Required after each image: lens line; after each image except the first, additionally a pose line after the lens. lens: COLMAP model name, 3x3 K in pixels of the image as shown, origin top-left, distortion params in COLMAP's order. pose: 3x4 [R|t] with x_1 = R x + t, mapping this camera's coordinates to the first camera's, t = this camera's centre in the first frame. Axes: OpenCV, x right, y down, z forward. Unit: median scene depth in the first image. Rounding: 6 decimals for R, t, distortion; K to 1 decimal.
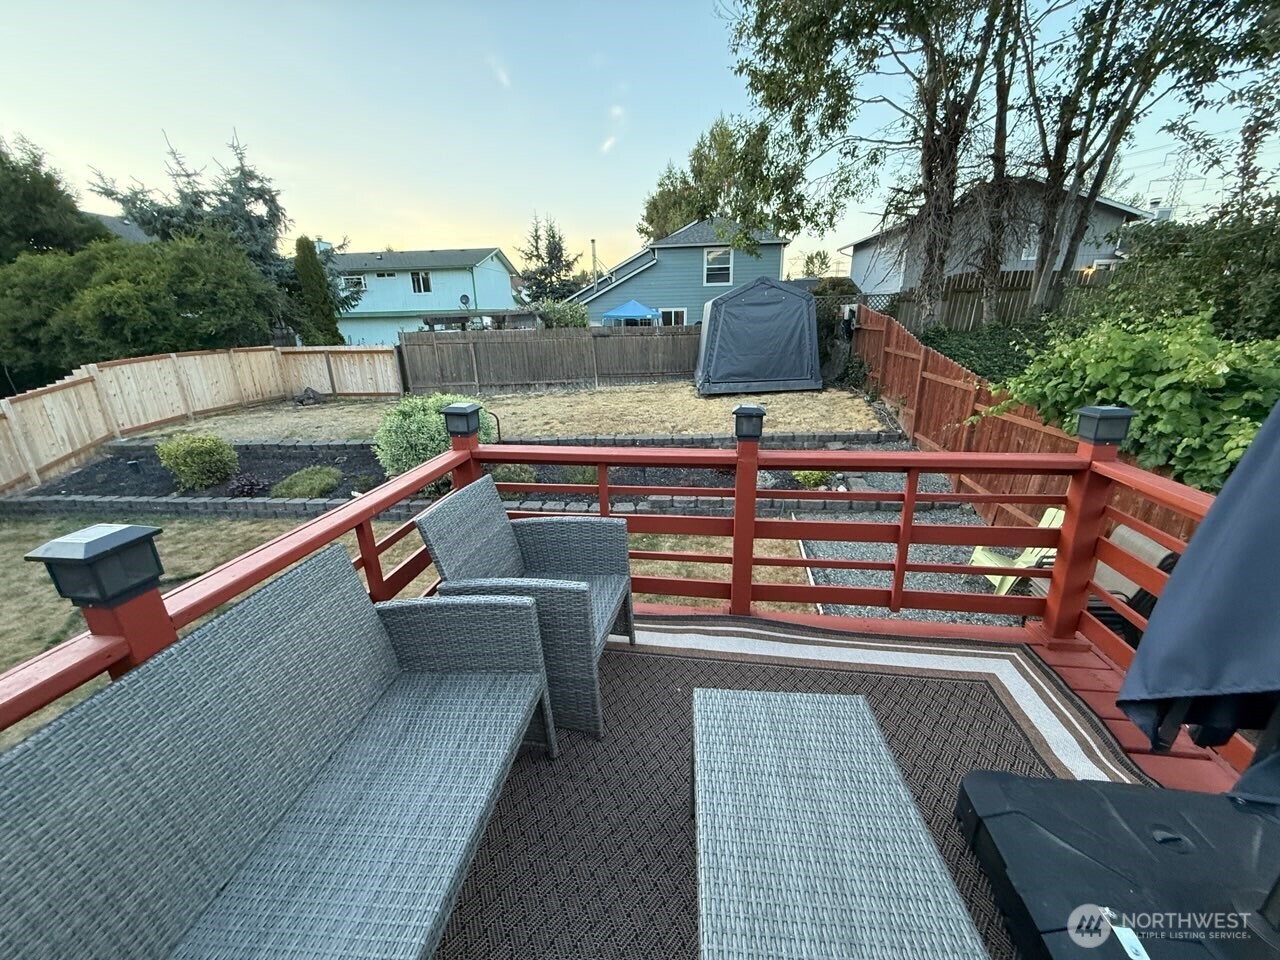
lens RADIAL K [[503.4, 0, 641.4], [0, 503.4, 471.5], [0, 0, 1]] dist [-0.006511, 0.000805]
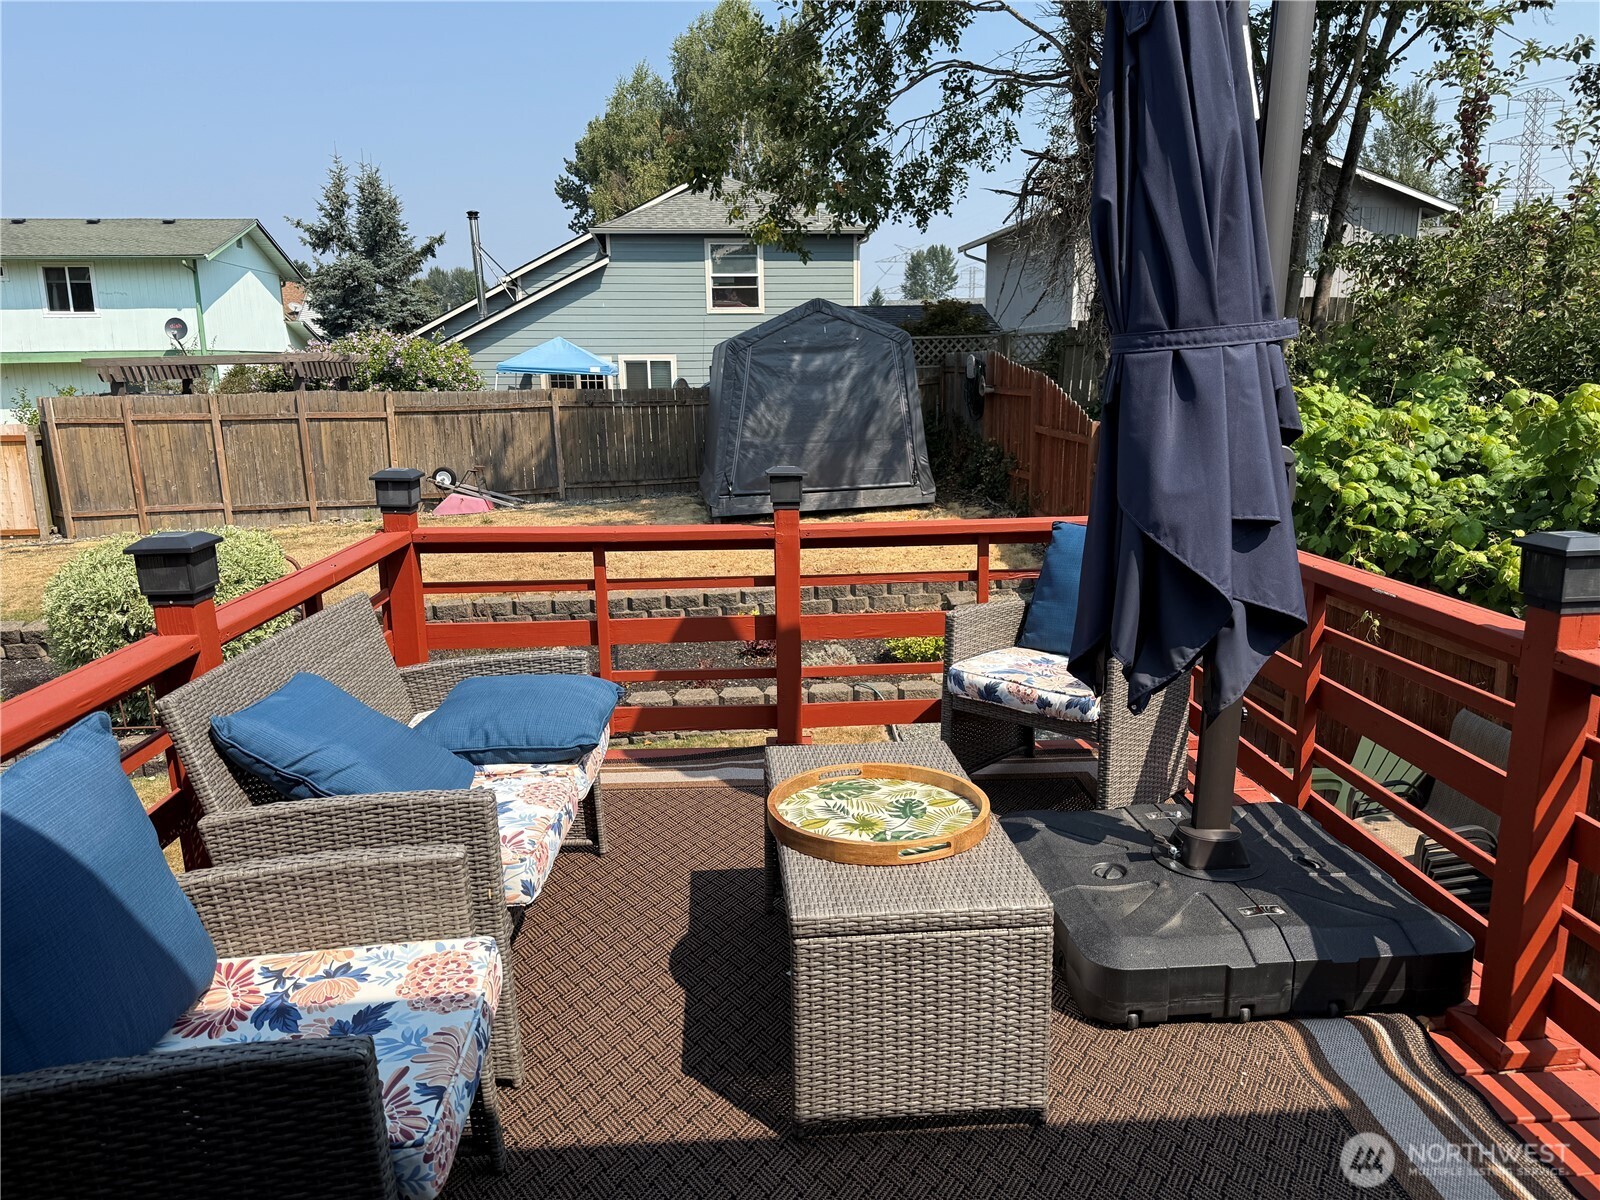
lens RADIAL K [[1105.5, 0, 808.7], [0, 1105.5, 603.9], [0, 0, 1]] dist [0.034343, -0.050175]
pose [[0.978668, -0.032457, 0.202867, -0.017009], [0.051546, 0.994649, -0.089532, 0.037091], [-0.198875, 0.098079, 0.975105, -0.103498]]
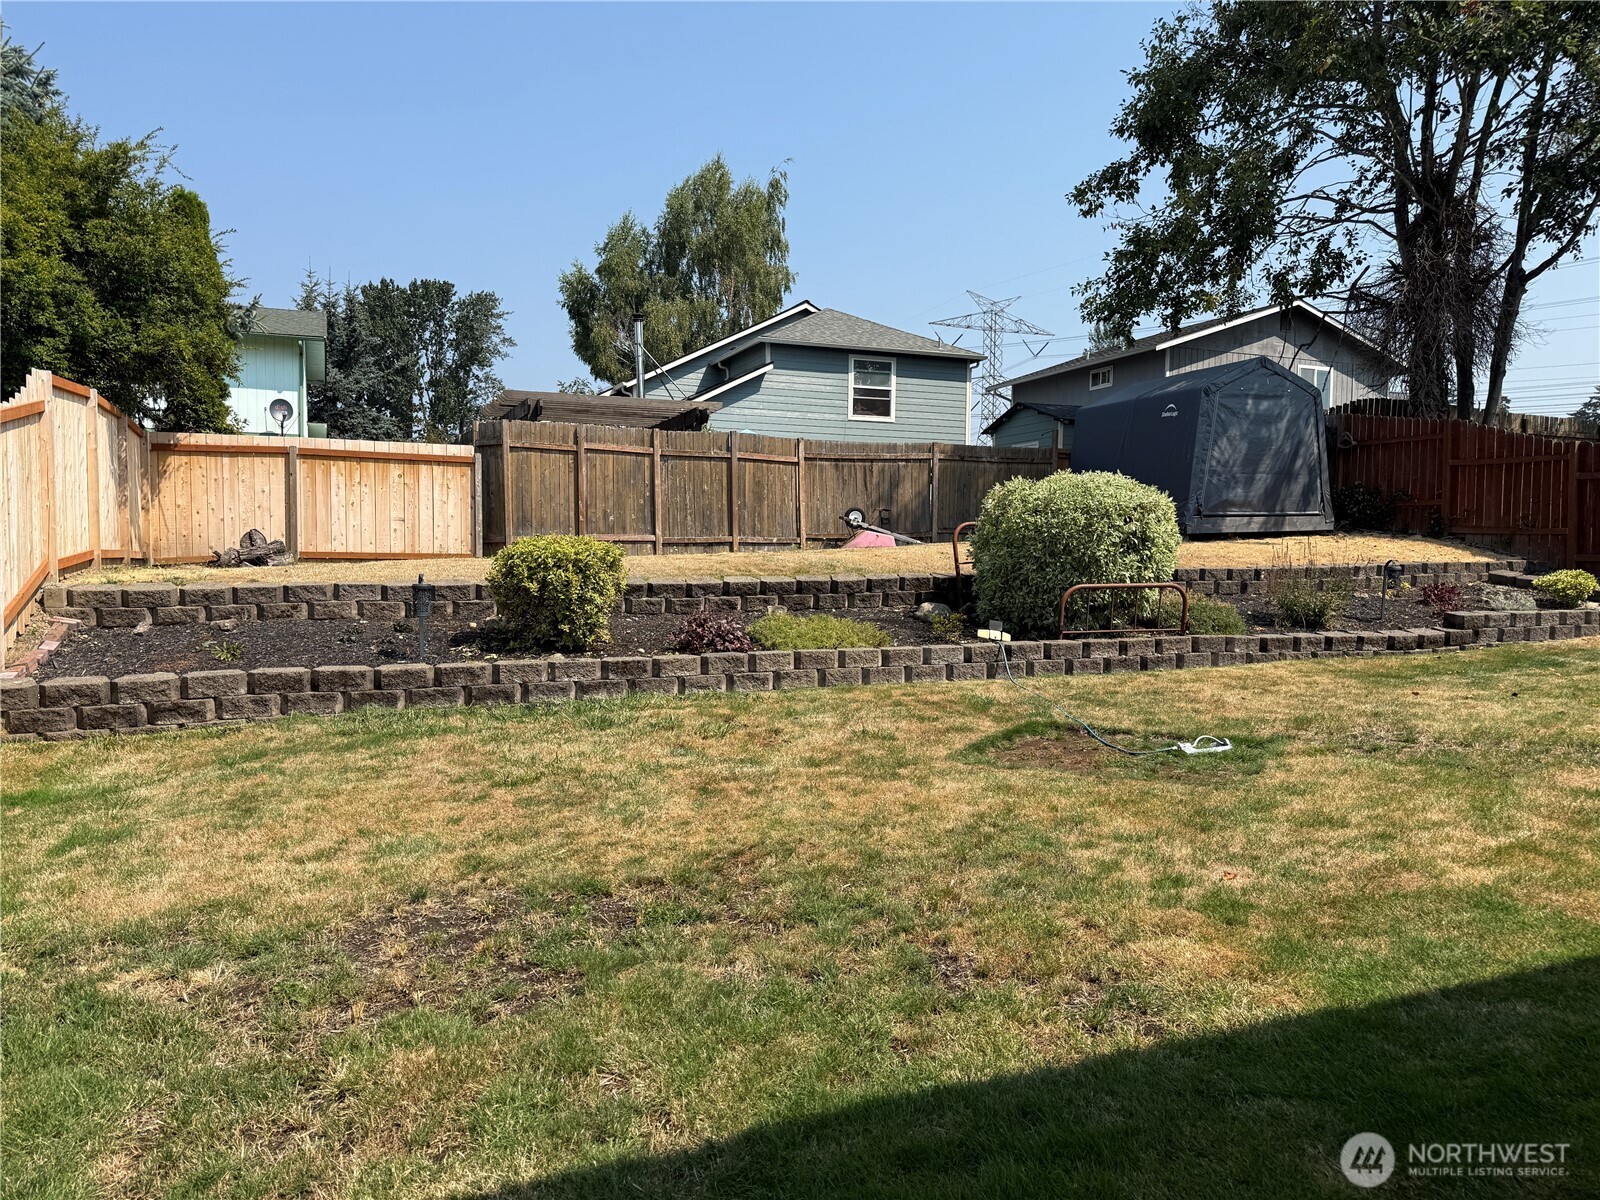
lens RADIAL K [[1105.5, 0, 798.0], [0, 1105.5, 631.7], [0, 0, 1]] dist [0.034343, -0.050175]
pose [[0.873060, -0.007356, 0.487558, -0.803969], [0.124838, 0.969934, -0.208911, 0.157626], [-0.471363, 0.243257, 0.847728, 0.096390]]
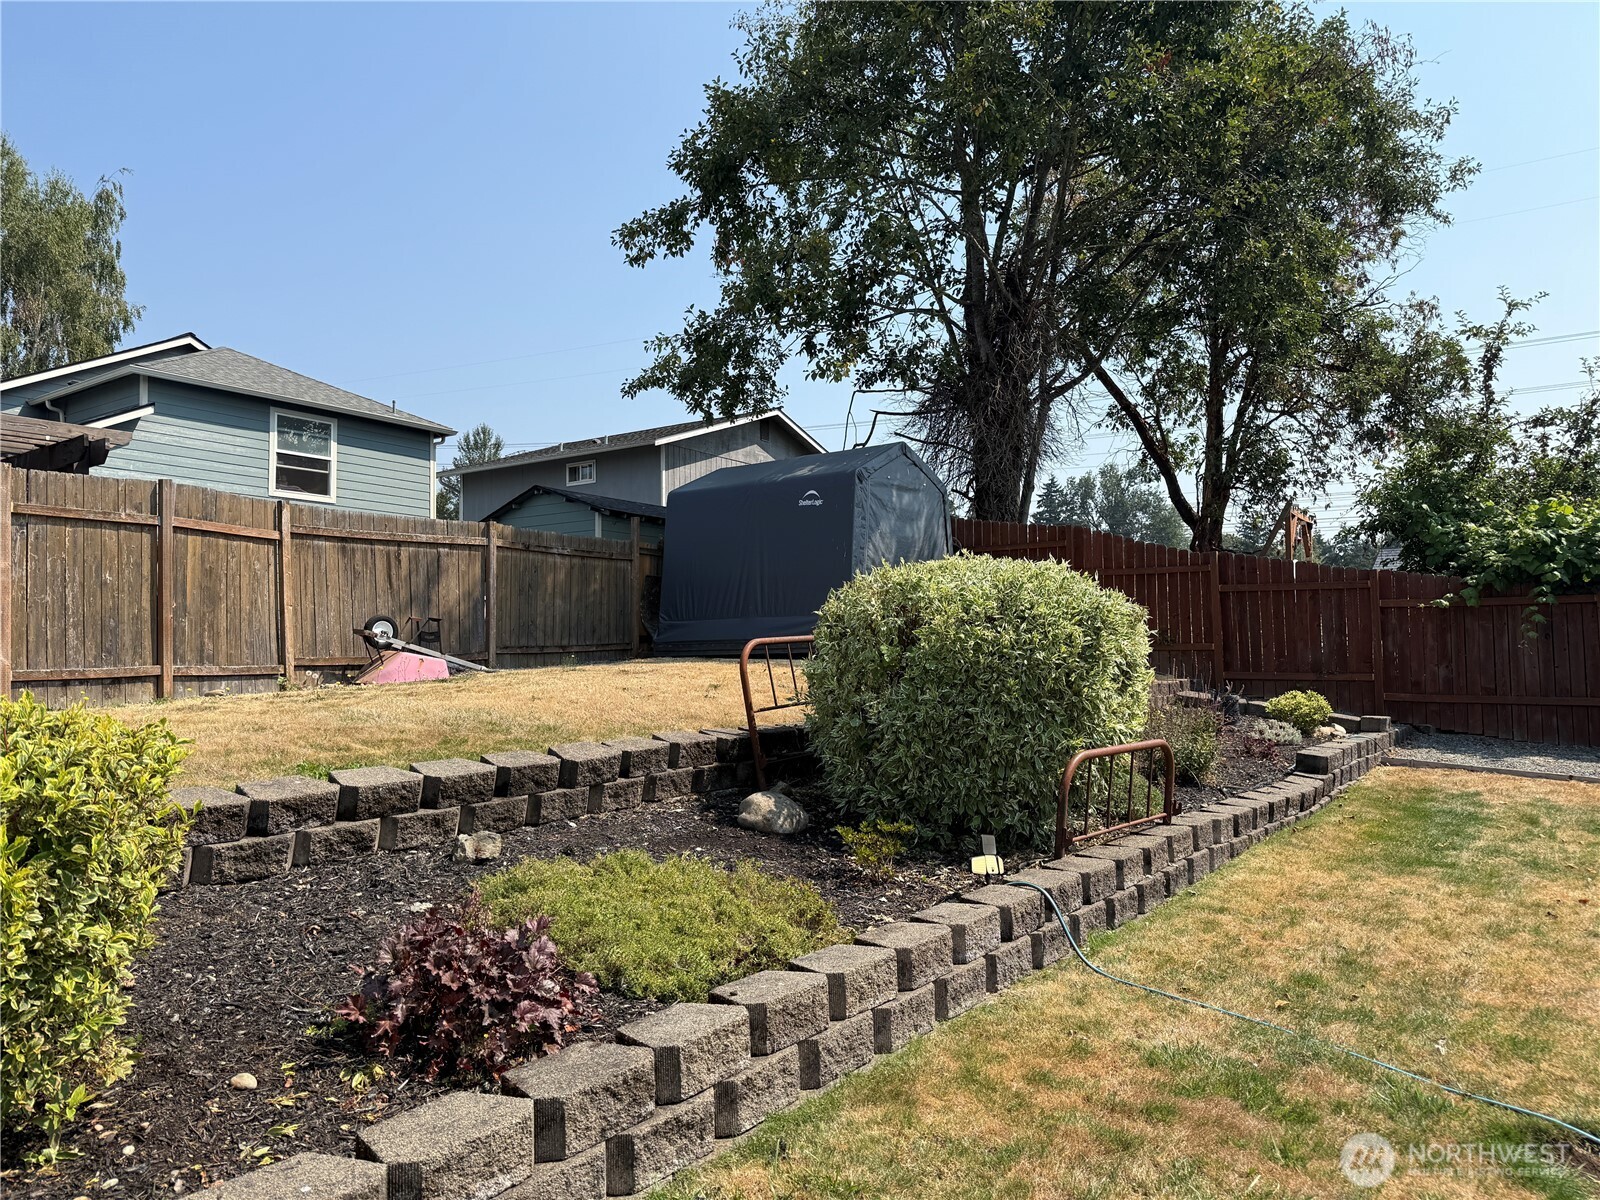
lens RADIAL K [[1105.5, 0, 808.8], [0, 1105.5, 608.1], [0, 0, 1]] dist [0.034343, -0.050175]
pose [[0.456578, 0.061758, 0.887537, -0.700126], [0.274678, 0.939068, -0.206647, 0.012581], [-0.846220, 0.338138, 0.411794, 0.499632]]
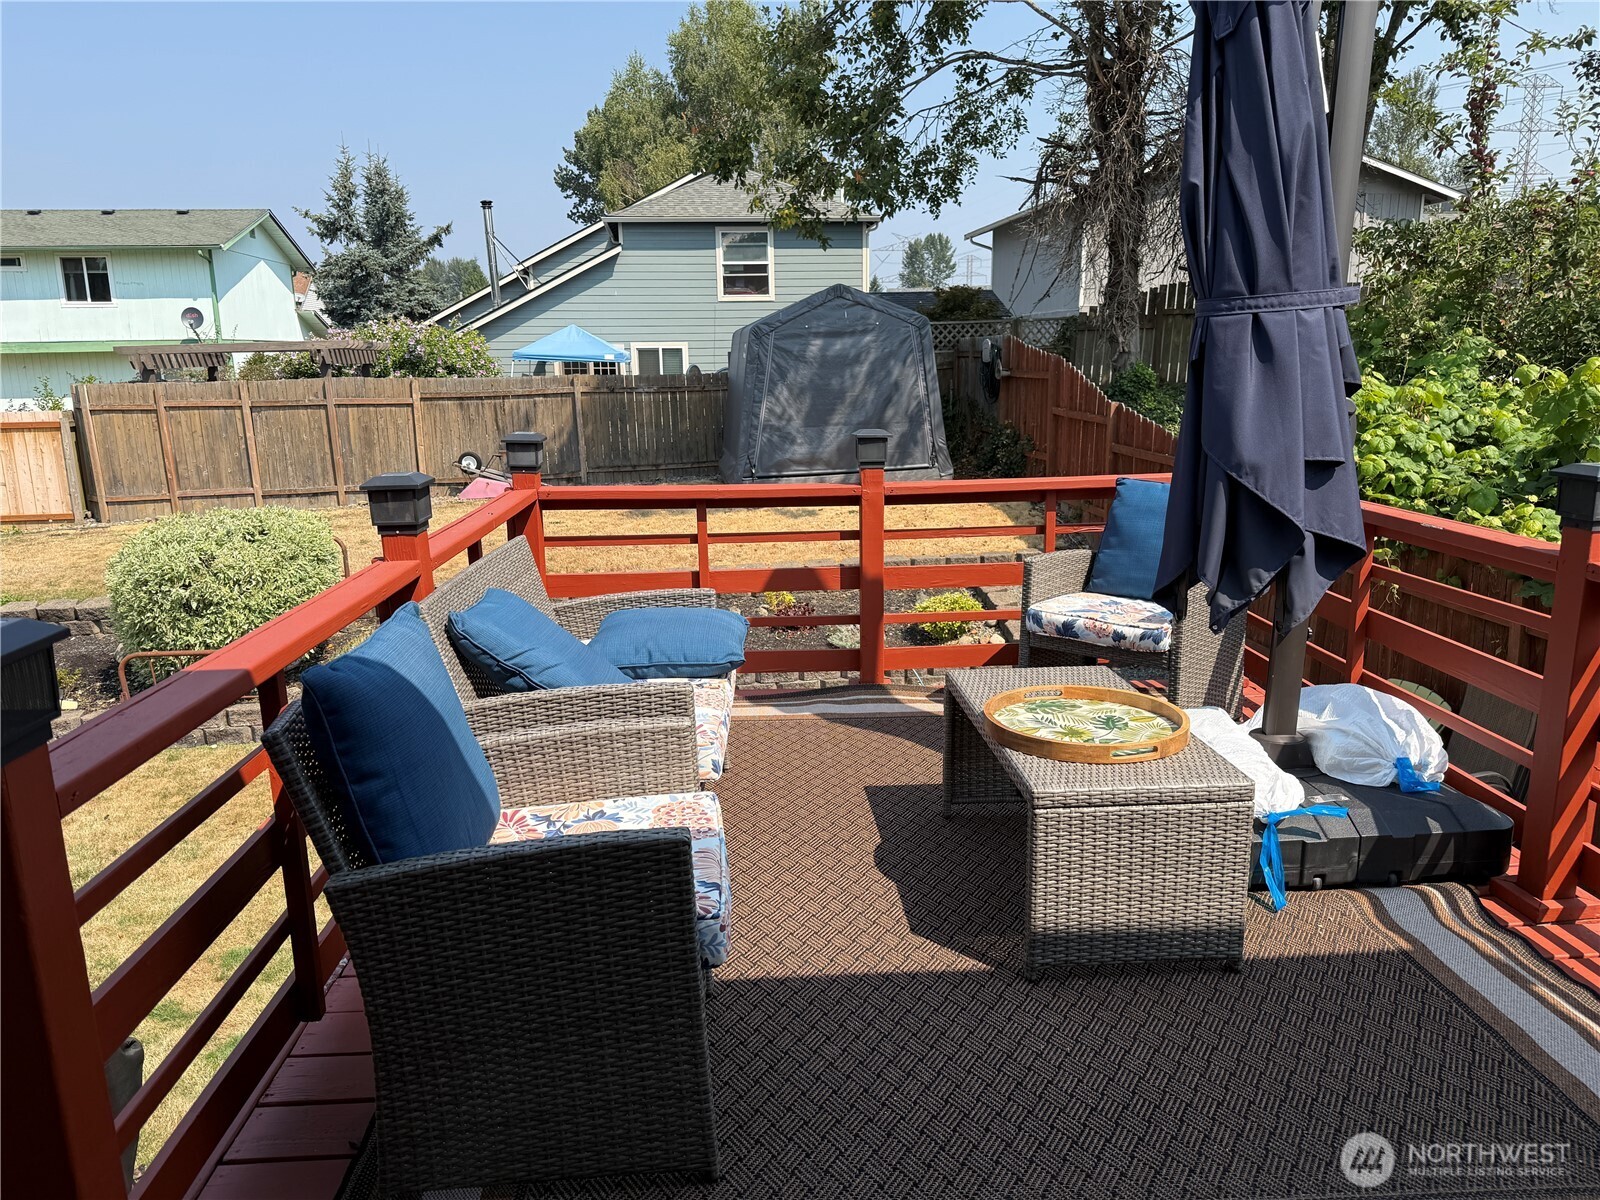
lens RADIAL K [[1105.5, 0, 804.4], [0, 1105.5, 601.3], [0, 0, 1]] dist [0.034343, -0.050175]
pose [[0.978727, -0.037452, 0.201717, -0.044226], [0.055093, 0.995062, -0.082557, 0.047863], [-0.197630, 0.091914, 0.975958, -0.123068]]
